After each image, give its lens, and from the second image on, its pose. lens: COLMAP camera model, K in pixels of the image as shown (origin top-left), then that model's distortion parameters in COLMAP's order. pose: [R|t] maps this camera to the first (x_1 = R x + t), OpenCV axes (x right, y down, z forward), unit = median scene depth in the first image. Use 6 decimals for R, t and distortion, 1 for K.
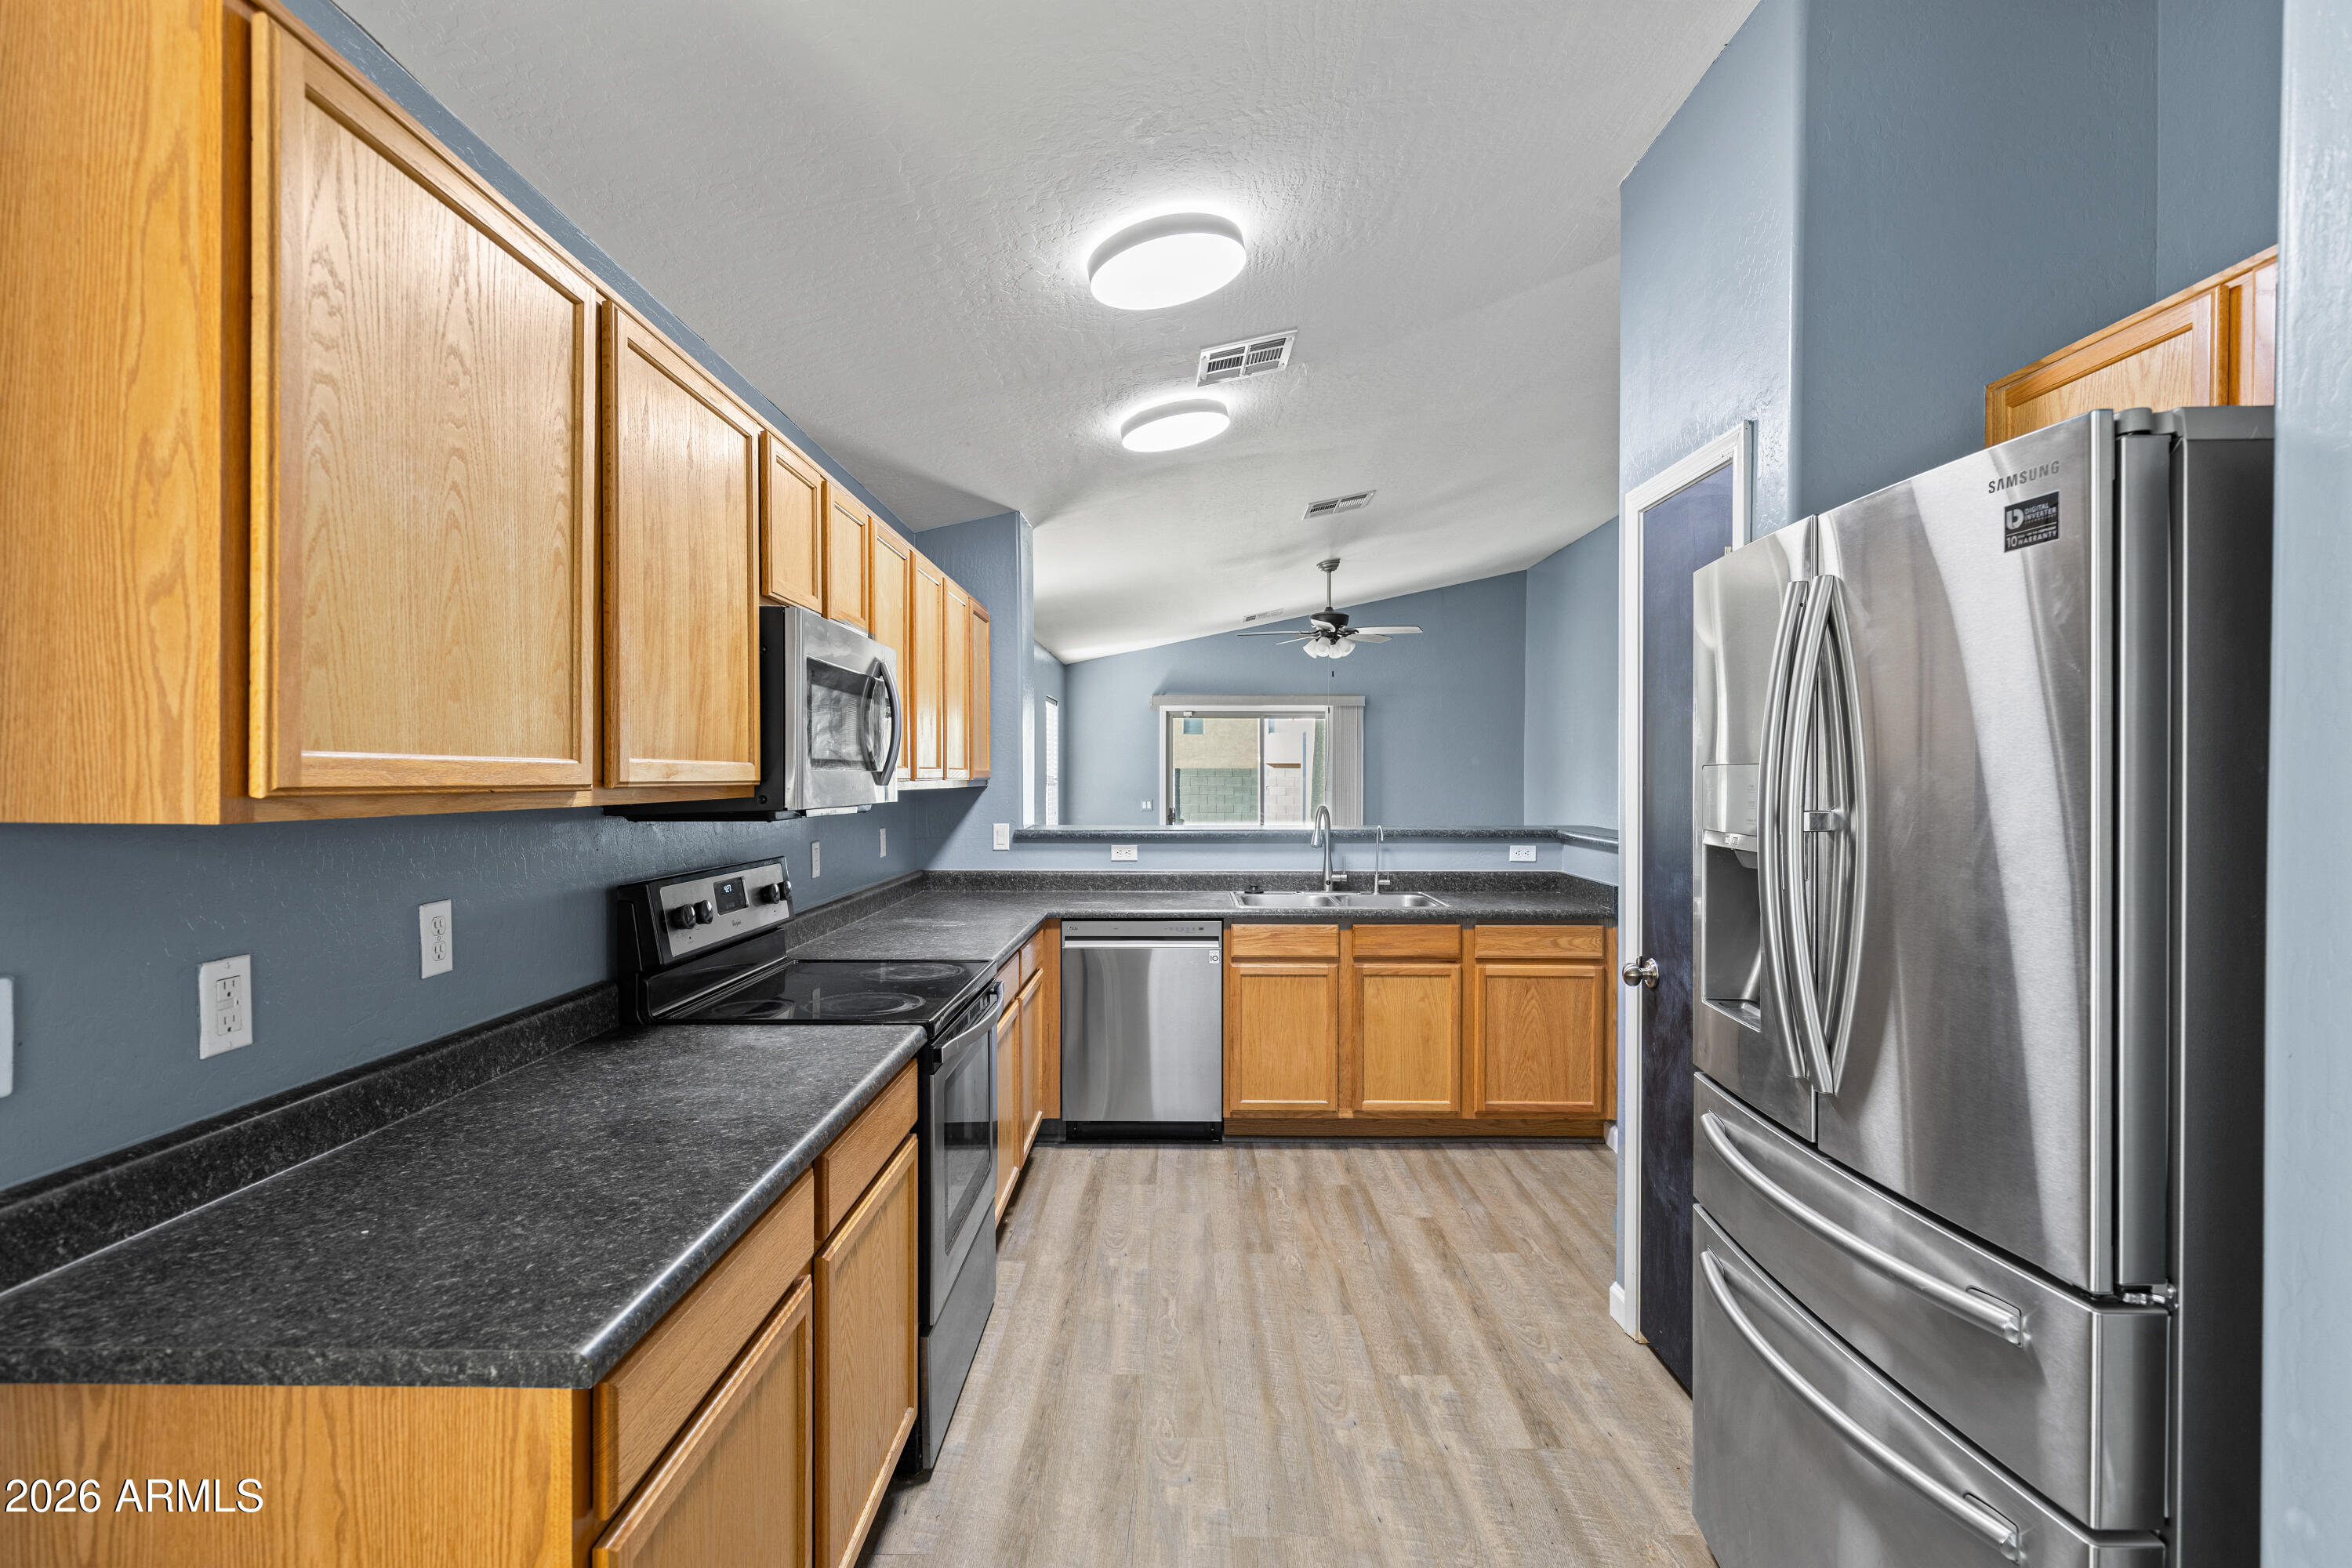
lens RADIAL K [[1130.8, 0, 1173.5], [0, 1130.8, 789.8], [0, 0, 1]] dist [0.002944, -0.000349]
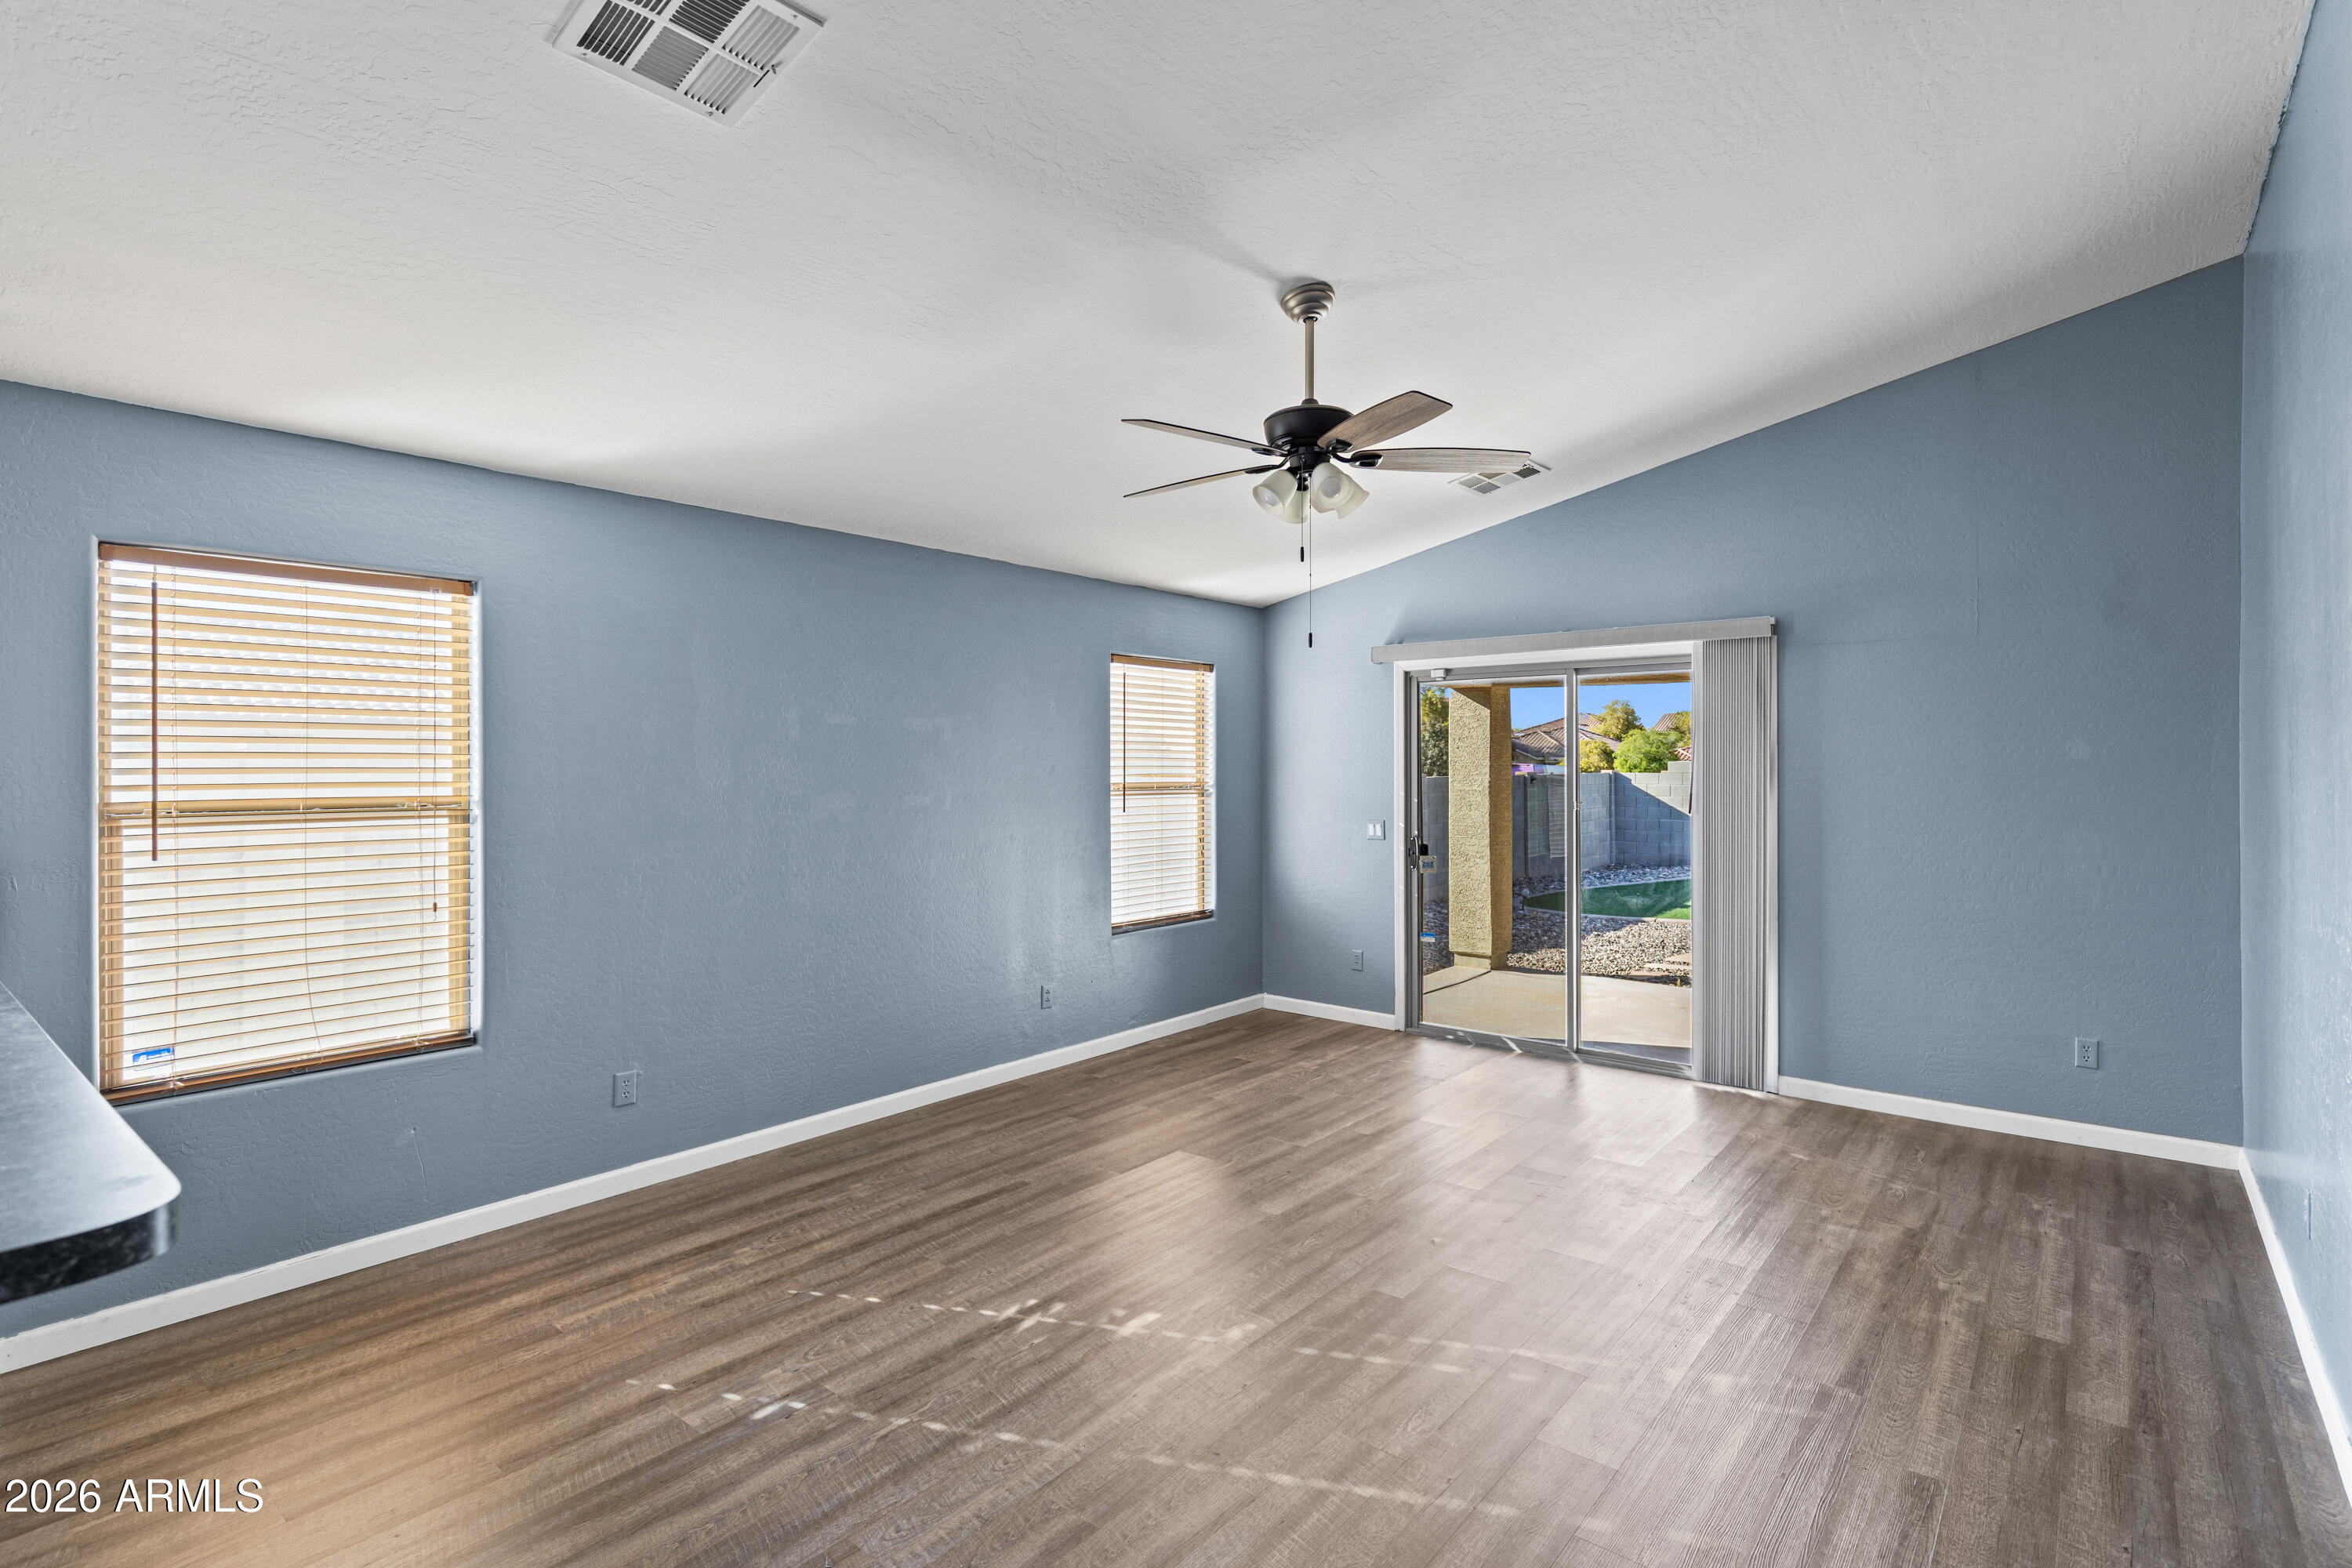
lens RADIAL K [[1130.8, 0, 1179.0], [0, 1130.8, 768.0], [0, 0, 1]] dist [0.002944, -0.000349]
pose [[0.771956, -0.002372, -0.635672, 0.676714], [-0.005346, 0.999933, -0.010223, -0.031185], [0.635654, 0.011290, 0.771892, 1.165025]]
